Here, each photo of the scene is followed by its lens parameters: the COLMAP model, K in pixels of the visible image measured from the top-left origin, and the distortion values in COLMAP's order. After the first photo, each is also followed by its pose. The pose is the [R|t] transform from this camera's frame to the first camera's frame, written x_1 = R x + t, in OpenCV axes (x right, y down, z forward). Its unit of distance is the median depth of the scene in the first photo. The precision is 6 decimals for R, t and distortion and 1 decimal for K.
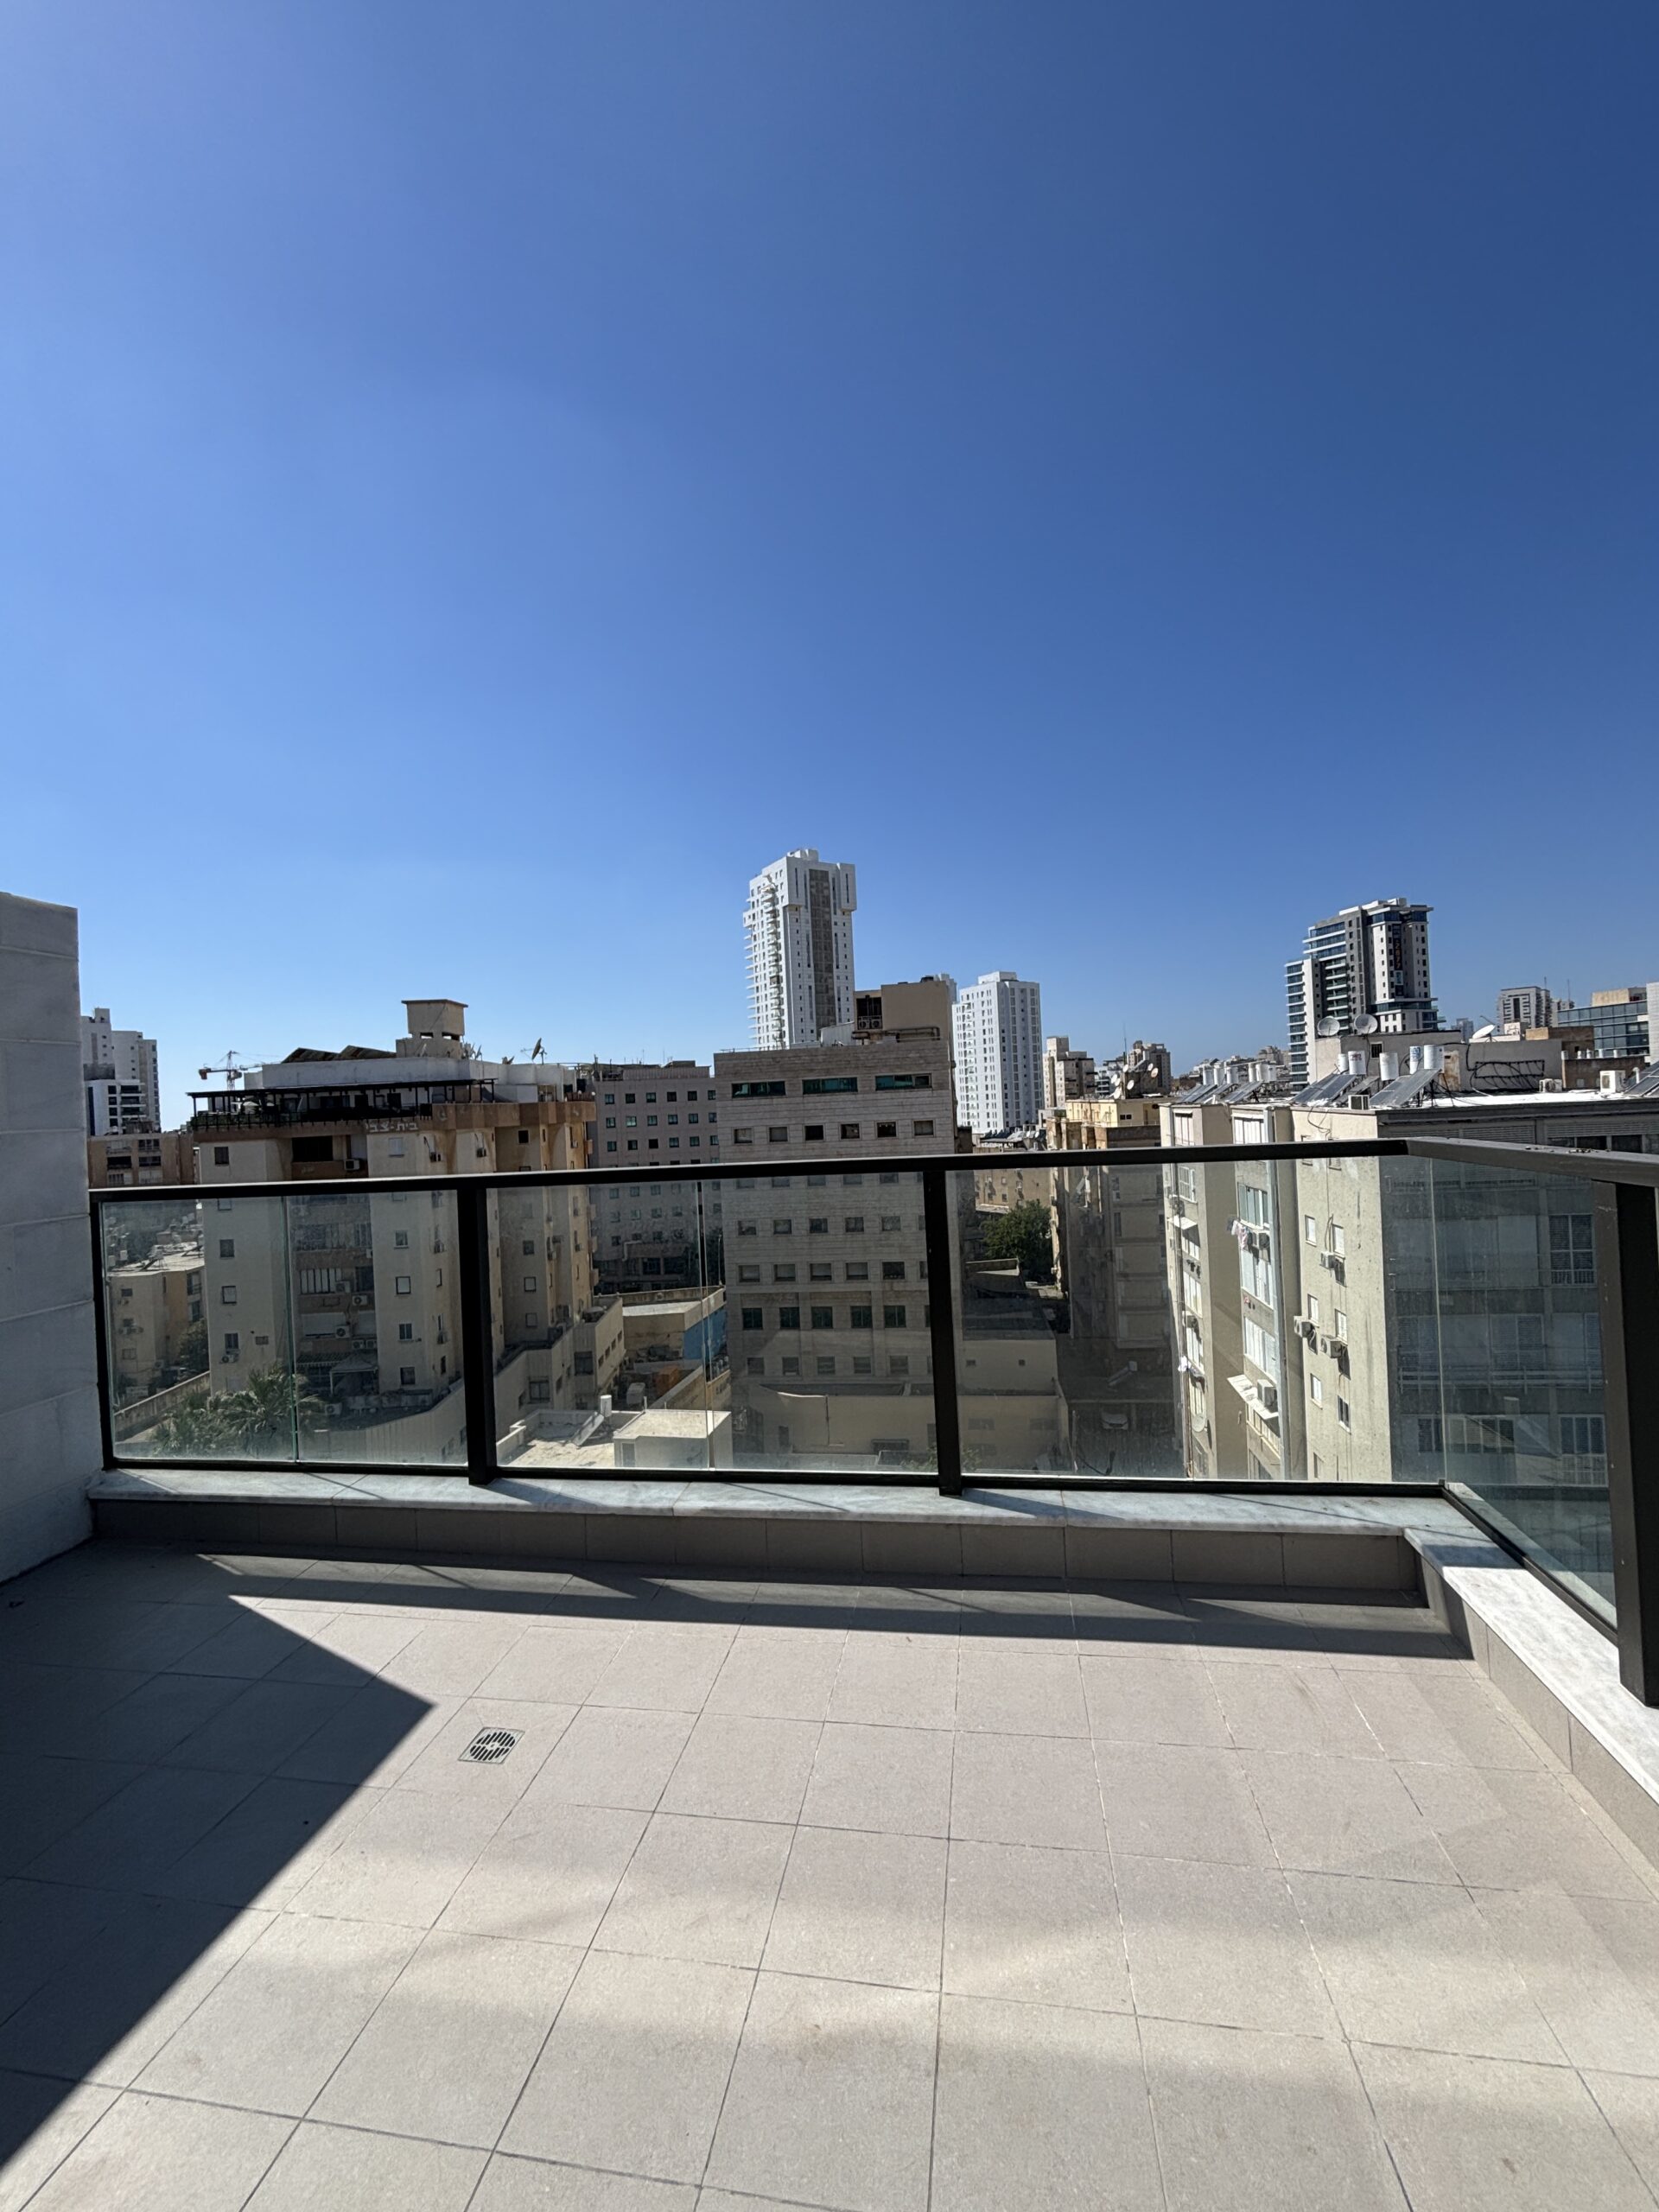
lens RADIAL K [[890.8, 0, 829.4], [0, 890.8, 1110.4], [0, 0, 1]] dist [0.003578, 0.003910]
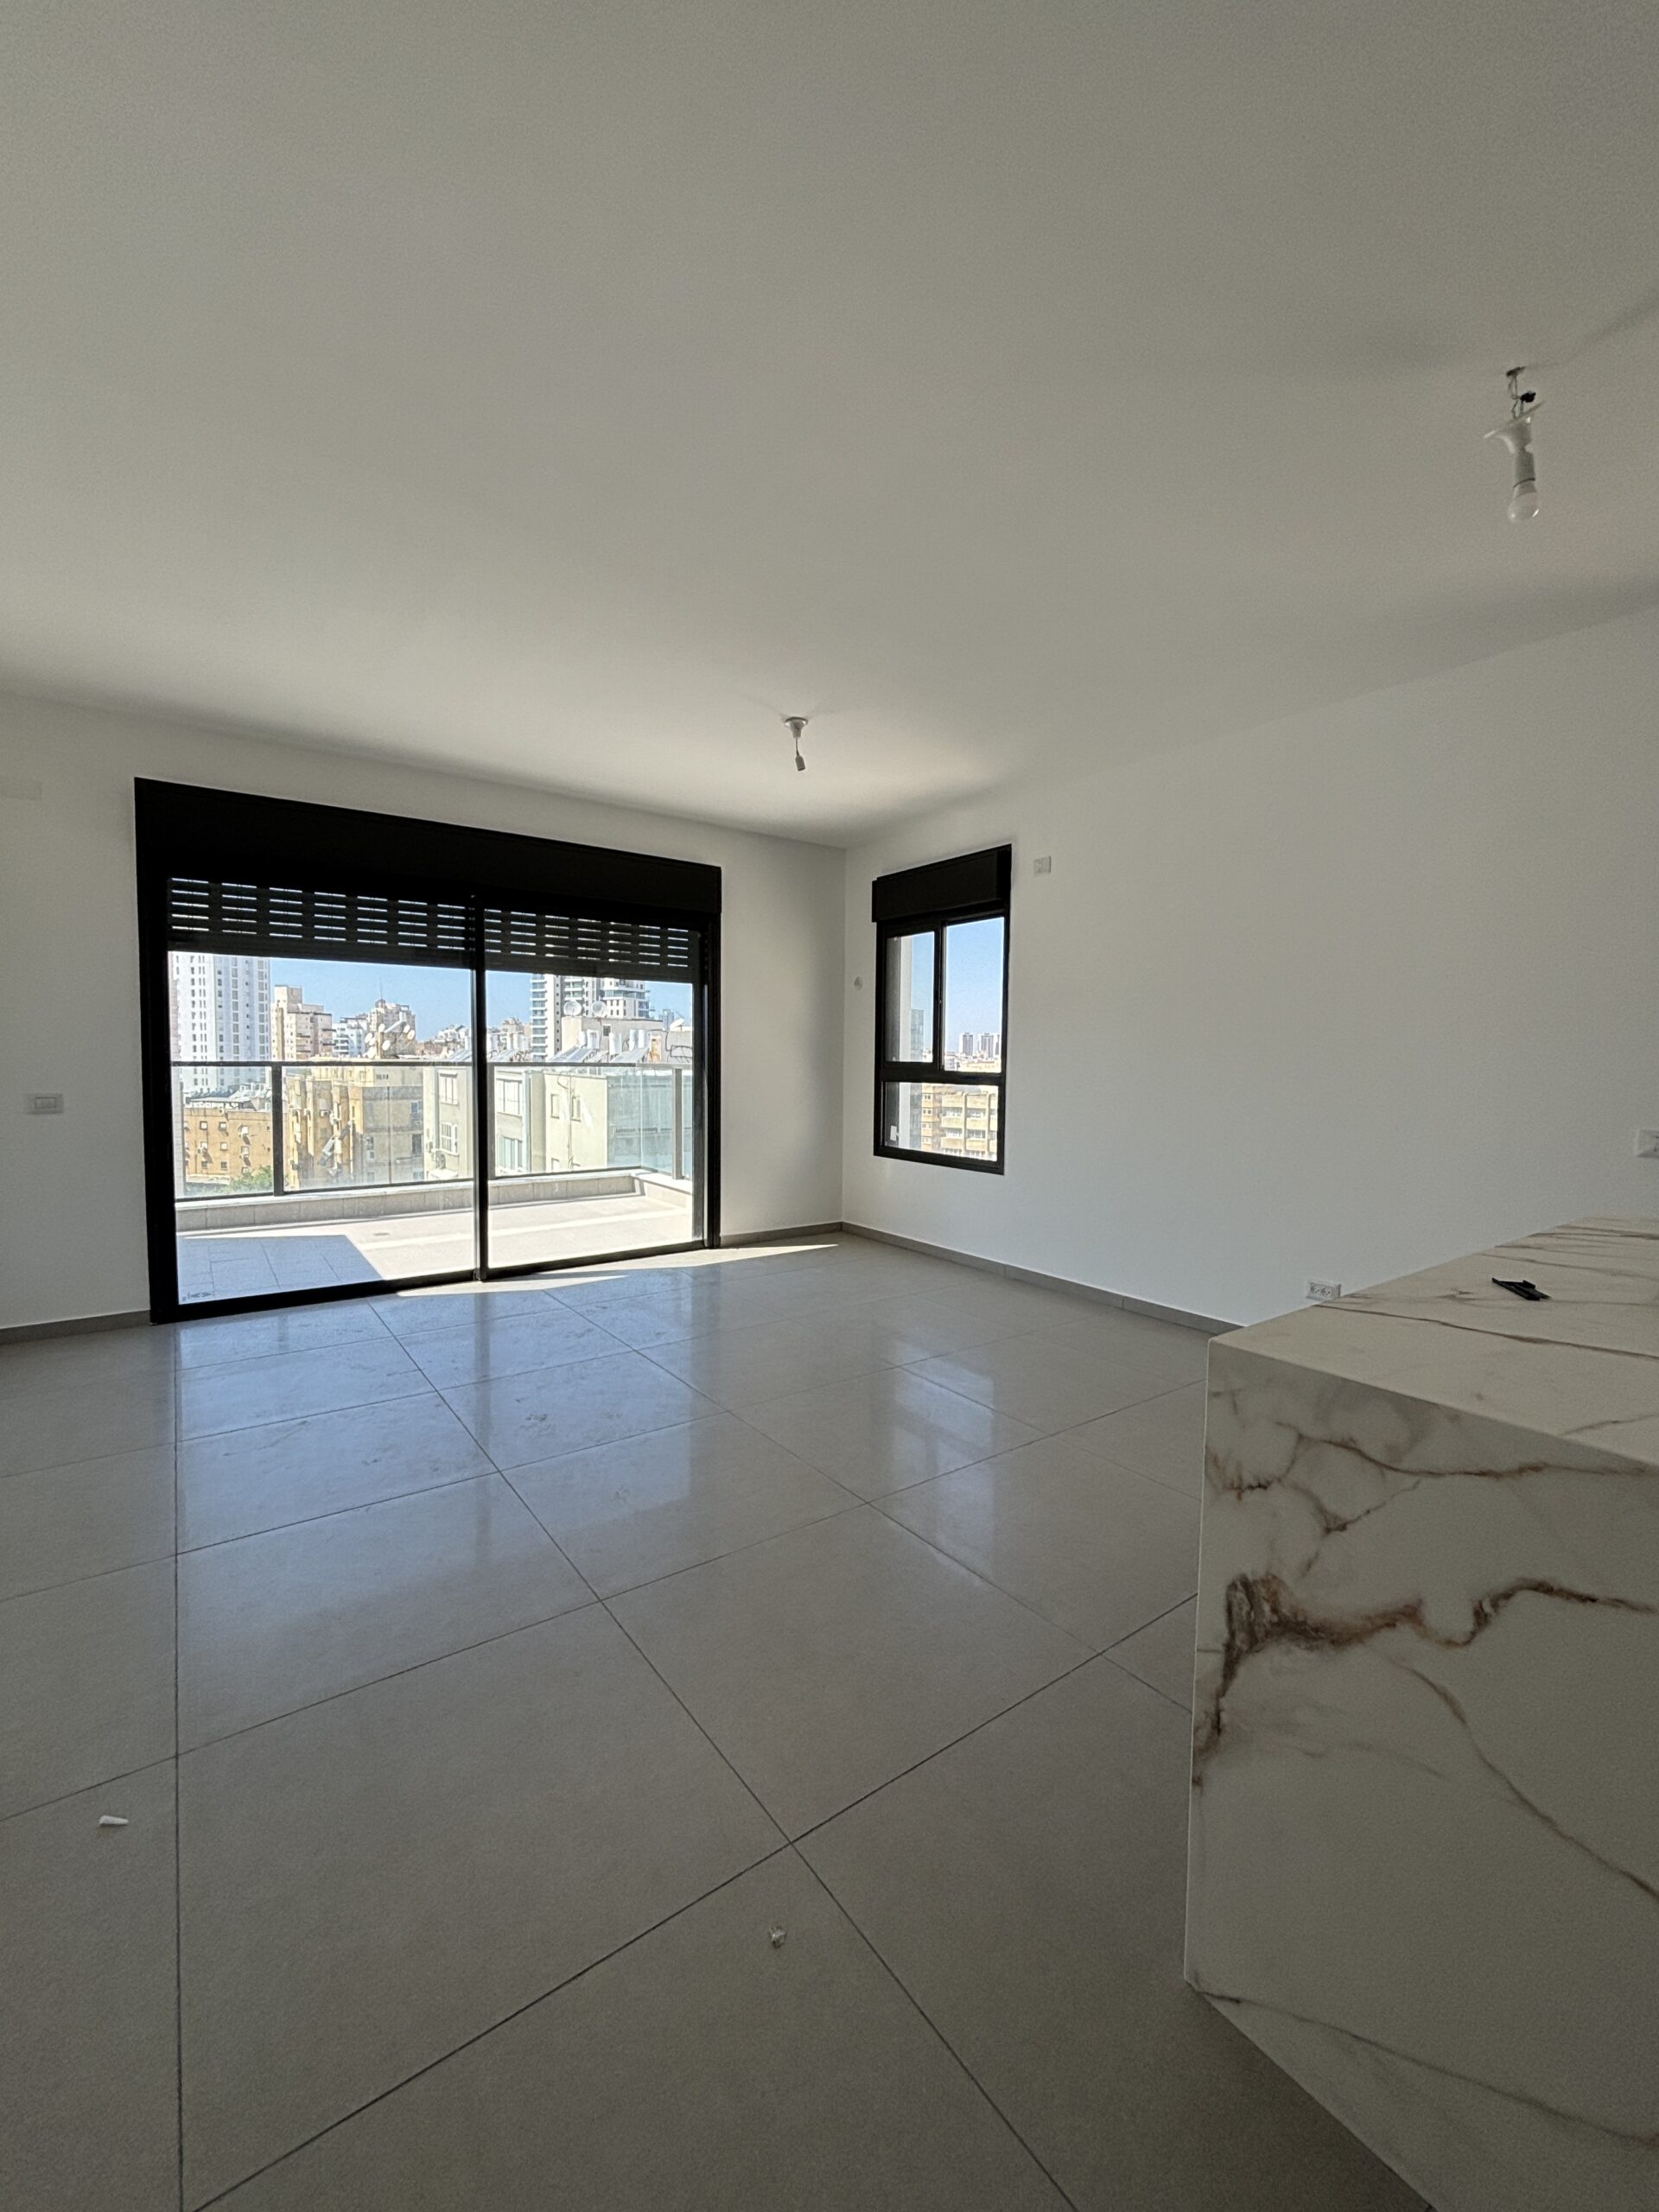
lens RADIAL K [[890.8, 0, 834.7], [0, 890.8, 1092.1], [0, 0, 1]] dist [0.003578, 0.003910]
pose [[0.691333, 0.028734, 0.721965, -0.058193], [-0.041302, 0.999147, -0.000216, 0.005373], [-0.721355, -0.029669, 0.691929, -0.086287]]
